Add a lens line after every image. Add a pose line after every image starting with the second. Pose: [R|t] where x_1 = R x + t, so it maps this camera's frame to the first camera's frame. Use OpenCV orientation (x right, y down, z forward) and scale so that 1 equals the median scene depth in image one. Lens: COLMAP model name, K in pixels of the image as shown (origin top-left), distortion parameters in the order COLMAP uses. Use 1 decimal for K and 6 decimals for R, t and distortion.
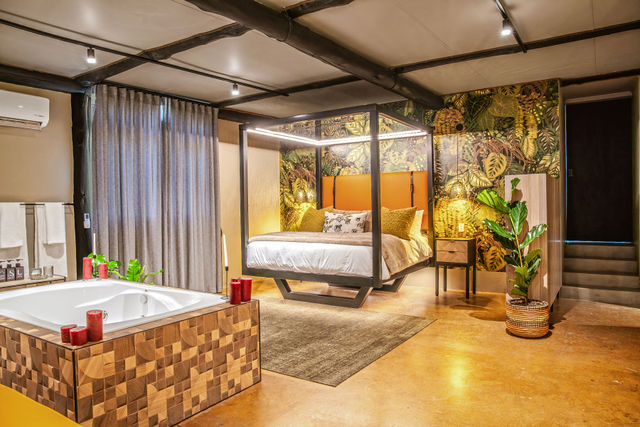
lens RADIAL K [[444.4, 0, 320.0], [0, 444.4, 213.5], [0, 0, 1]] dist [-0.106999, 0.085664]
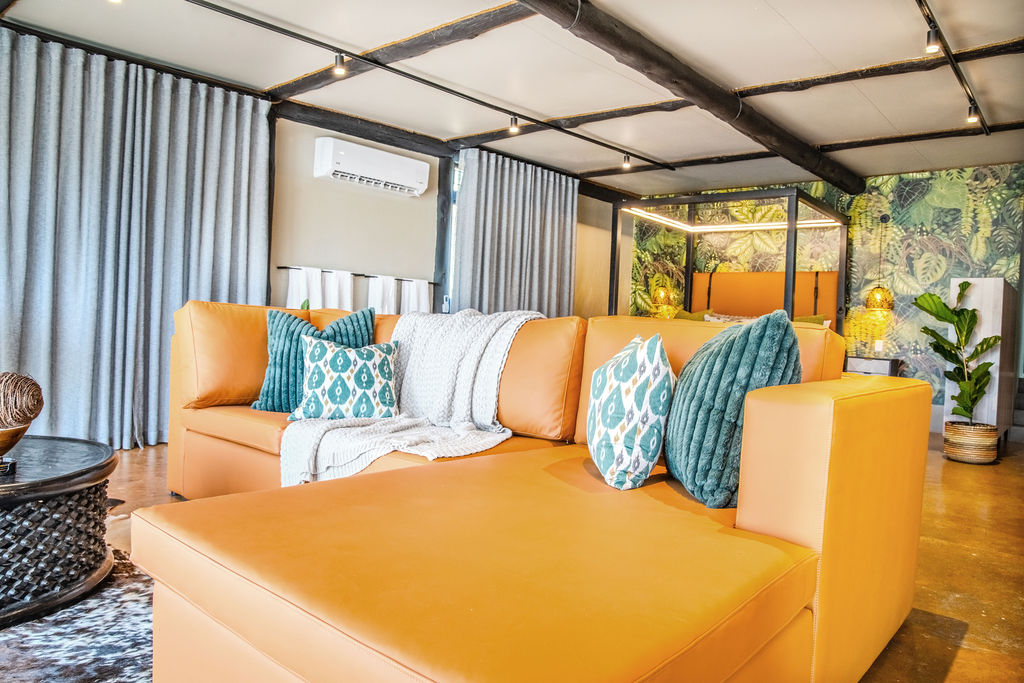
lens RADIAL K [[711.0, 0, 512.0], [0, 711.0, 341.5], [0, 0, 1]] dist [-0.106999, 0.085664]
pose [[0.991292, 0.064285, -0.114924, -0.211517], [-0.063959, 0.997931, 0.006527, 0.065705], [0.115106, 0.000881, 0.993353, -0.351591]]
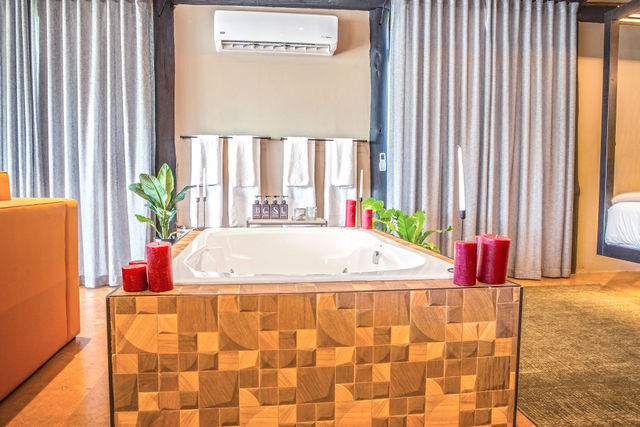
lens RADIAL K [[444.4, 0, 320.0], [0, 444.4, 213.5], [0, 0, 1]] dist [-0.106999, 0.085664]
pose [[0.654278, 0.075187, -0.752507, 0.036418], [-0.032223, 0.996913, 0.071590, 0.053310], [0.755567, -0.022592, 0.654681, 0.308905]]
